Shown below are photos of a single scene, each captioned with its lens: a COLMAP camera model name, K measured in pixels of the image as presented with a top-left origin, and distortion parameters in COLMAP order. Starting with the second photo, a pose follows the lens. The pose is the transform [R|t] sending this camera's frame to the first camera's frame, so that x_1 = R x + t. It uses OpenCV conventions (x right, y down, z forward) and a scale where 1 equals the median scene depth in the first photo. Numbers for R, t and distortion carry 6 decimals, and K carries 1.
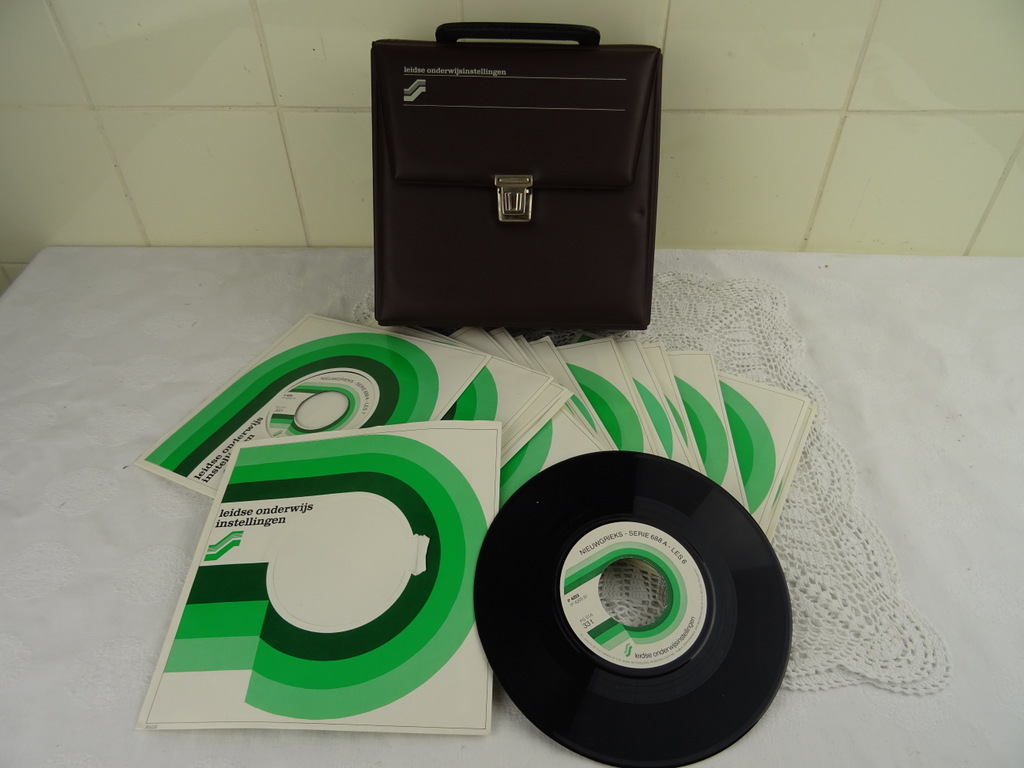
lens RADIAL K [[724.1, 0, 515.8], [0, 724.1, 380.1], [0, 0, 1]] dist [0.004067, -0.019105]
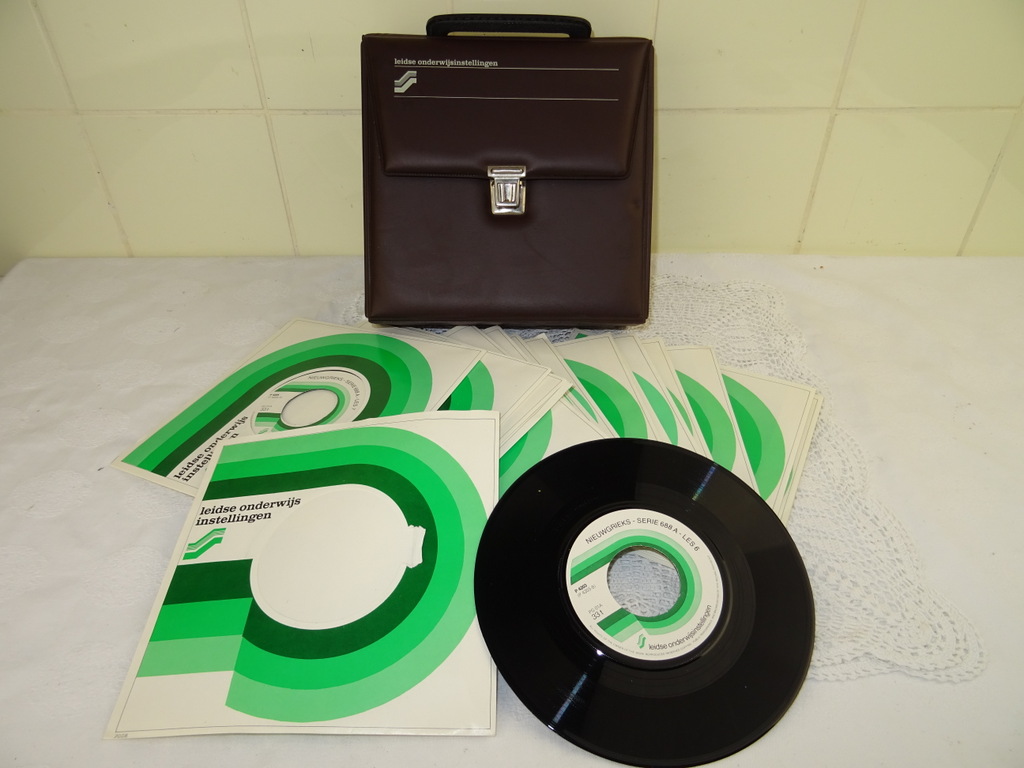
lens RADIAL K [[724.1, 0, 517.7], [0, 724.1, 377.7], [0, 0, 1]] dist [0.004067, -0.019105]
pose [[0.999657, -0.015893, 0.020823, -0.014229], [0.017315, 0.997397, -0.069998, 0.078129], [-0.019656, 0.070334, 0.997330, 0.041717]]
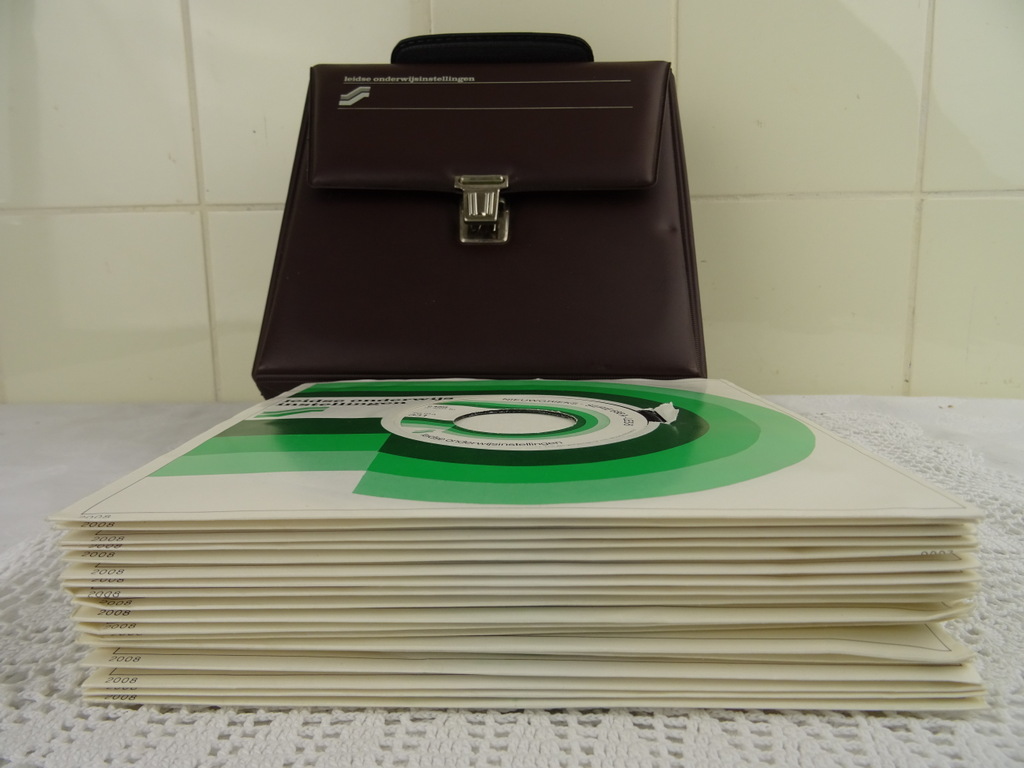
lens RADIAL K [[724.1, 0, 511.1], [0, 724.1, 383.8], [0, 0, 1]] dist [0.004067, -0.019105]
pose [[0.999324, -0.014844, -0.033632, 0.049001], [-0.006024, 0.836358, -0.548151, 0.286337], [0.036265, 0.547983, 0.835703, 0.557709]]
